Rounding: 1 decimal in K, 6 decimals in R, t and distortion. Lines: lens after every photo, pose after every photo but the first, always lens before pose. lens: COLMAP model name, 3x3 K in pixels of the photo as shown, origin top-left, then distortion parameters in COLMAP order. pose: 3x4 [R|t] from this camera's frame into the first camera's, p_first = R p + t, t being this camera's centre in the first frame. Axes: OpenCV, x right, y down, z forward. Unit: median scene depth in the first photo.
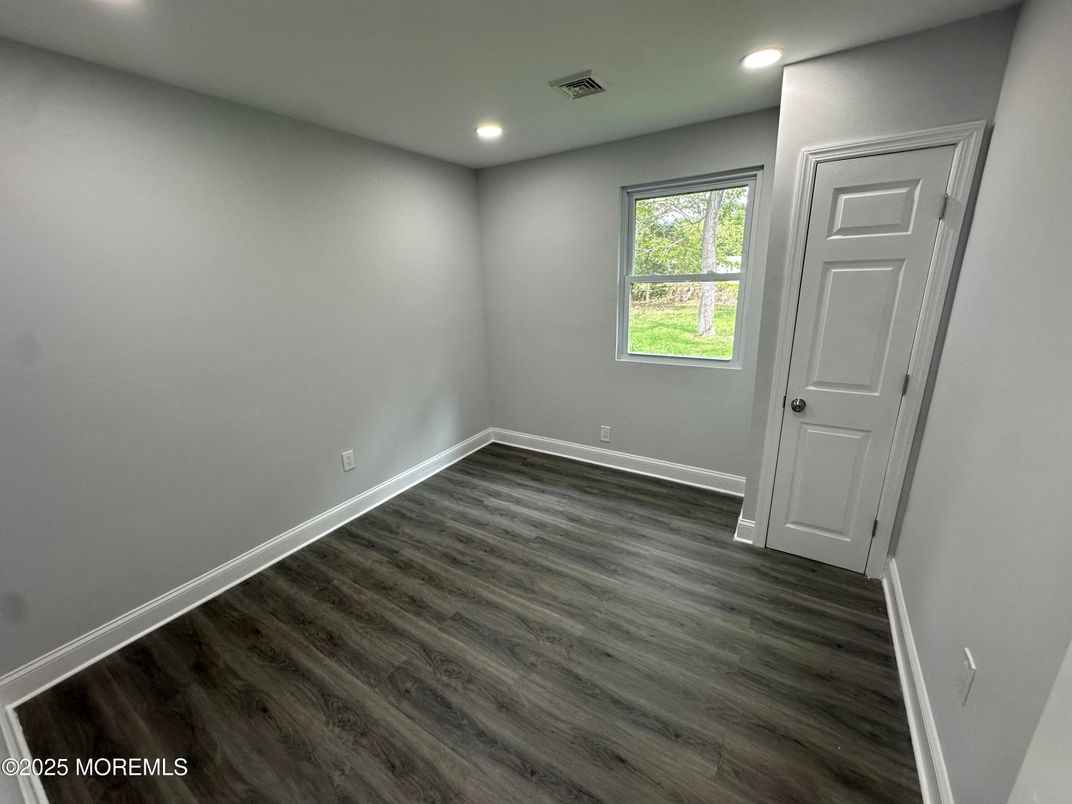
lens RADIAL K [[428.8, 0, 534.7], [0, 428.8, 402.5], [0, 0, 1]] dist [-0.001581, 0.000174]
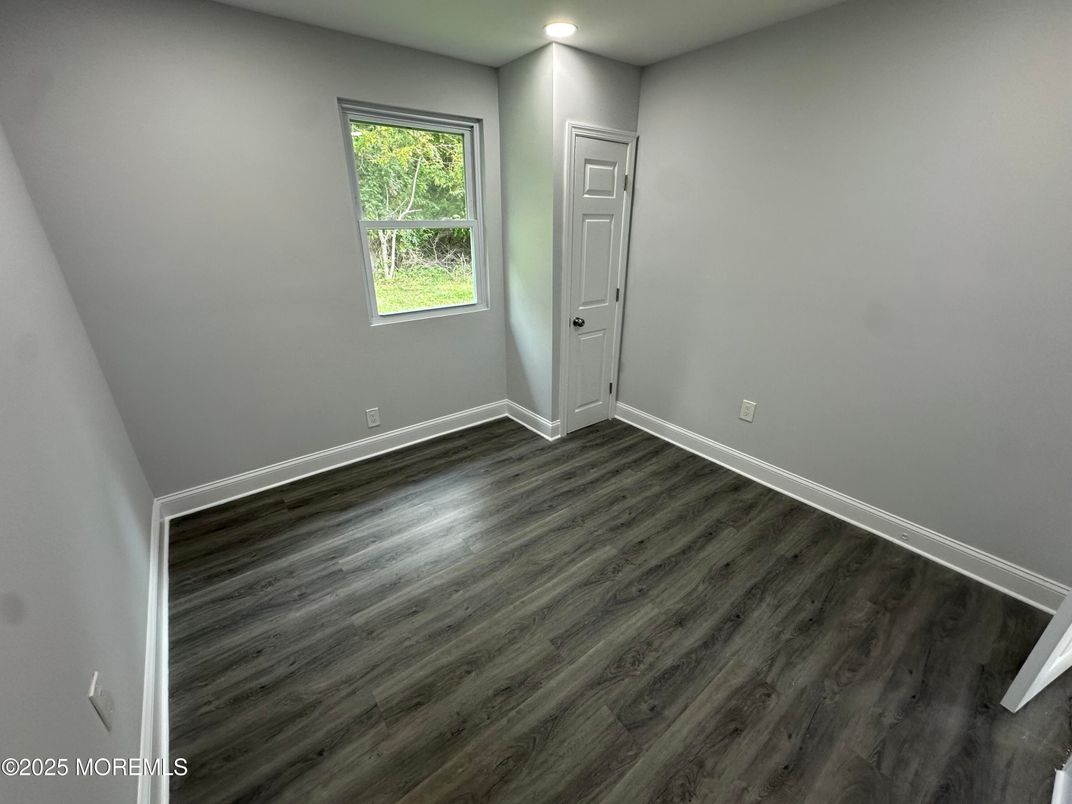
lens RADIAL K [[428.8, 0, 534.7], [0, 428.8, 402.5], [0, 0, 1]] dist [-0.001581, 0.000174]
pose [[0.332929, -0.337740, 0.880392, -0.761091], [0.253145, 0.931394, 0.261576, -0.155118], [-0.908337, 0.135781, 0.395586, 0.646272]]
